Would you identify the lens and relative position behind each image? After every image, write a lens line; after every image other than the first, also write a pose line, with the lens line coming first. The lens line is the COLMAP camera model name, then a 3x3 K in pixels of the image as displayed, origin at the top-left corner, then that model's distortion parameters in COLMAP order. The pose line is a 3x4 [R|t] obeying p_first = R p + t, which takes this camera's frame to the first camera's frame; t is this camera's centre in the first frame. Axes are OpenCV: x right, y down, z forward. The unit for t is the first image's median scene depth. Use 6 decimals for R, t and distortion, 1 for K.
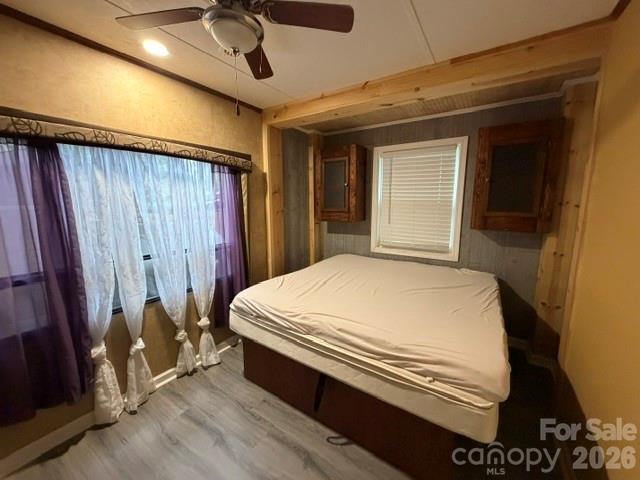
lens RADIAL K [[254.6, 0, 320.3], [0, 254.6, 242.3], [0, 0, 1]] dist [0.001311, -0.000629]
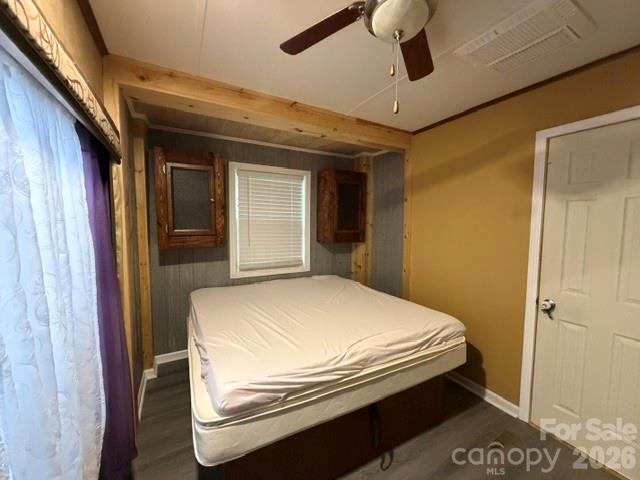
lens RADIAL K [[254.6, 0, 318.7], [0, 254.6, 242.1], [0, 0, 1]] dist [0.001311, -0.000629]
pose [[0.464744, -0.062448, 0.883240, -0.605510], [0.133657, 0.991028, -0.000259, -0.068487], [-0.875299, 0.118172, 0.468920, 0.460800]]
